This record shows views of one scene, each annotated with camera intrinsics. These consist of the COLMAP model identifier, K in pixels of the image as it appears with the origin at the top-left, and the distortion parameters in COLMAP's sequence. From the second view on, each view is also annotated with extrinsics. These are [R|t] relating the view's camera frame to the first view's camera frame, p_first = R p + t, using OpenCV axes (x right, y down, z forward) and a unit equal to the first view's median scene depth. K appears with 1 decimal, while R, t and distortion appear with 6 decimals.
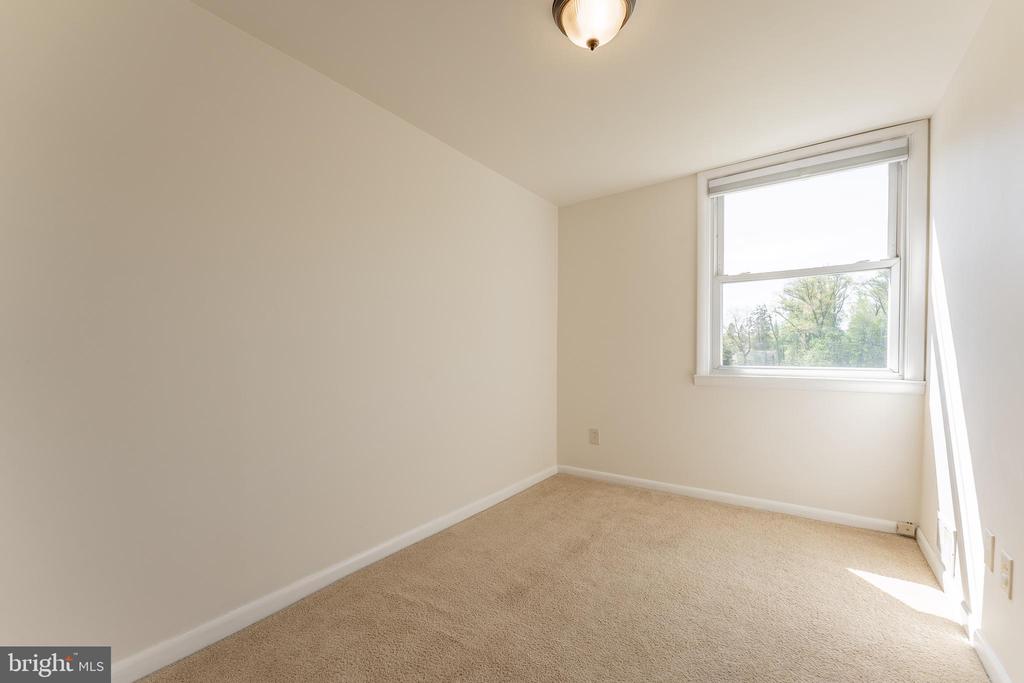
lens RADIAL K [[419.0, 0, 510.4], [0, 419.0, 347.9], [0, 0, 1]] dist [-0.005465, 0.000424]
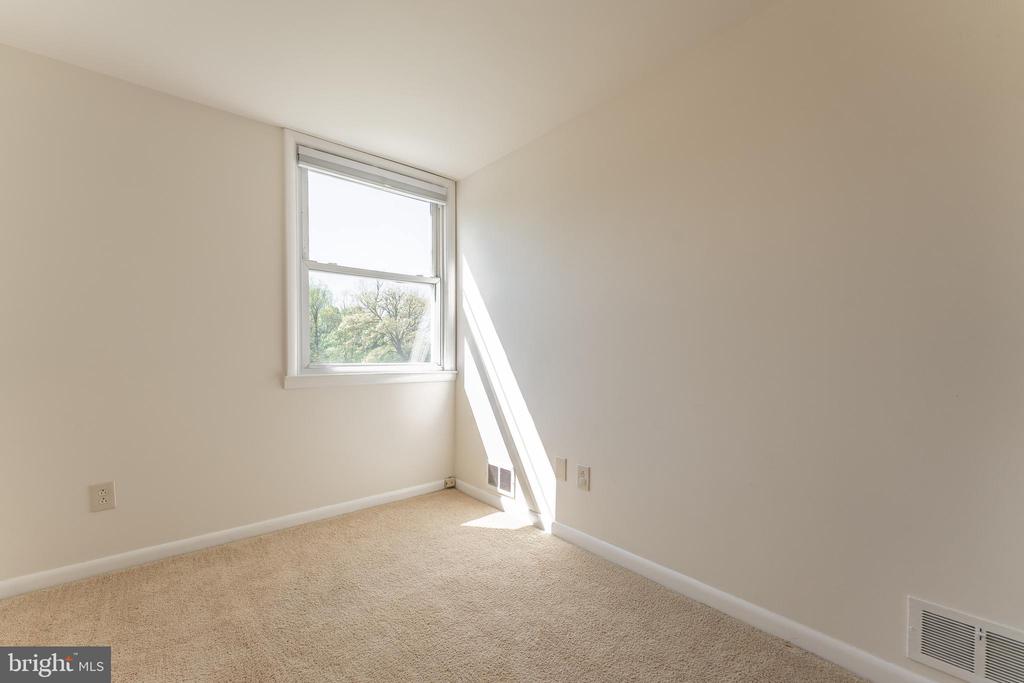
lens RADIAL K [[419.0, 0, 508.9], [0, 419.0, 352.5], [0, 0, 1]] dist [-0.005465, 0.000424]
pose [[0.242346, 0.008901, 0.970149, -0.268606], [-0.006924, 0.999948, -0.007445, 0.025129], [-0.970165, -0.004914, 0.242395, 0.436820]]
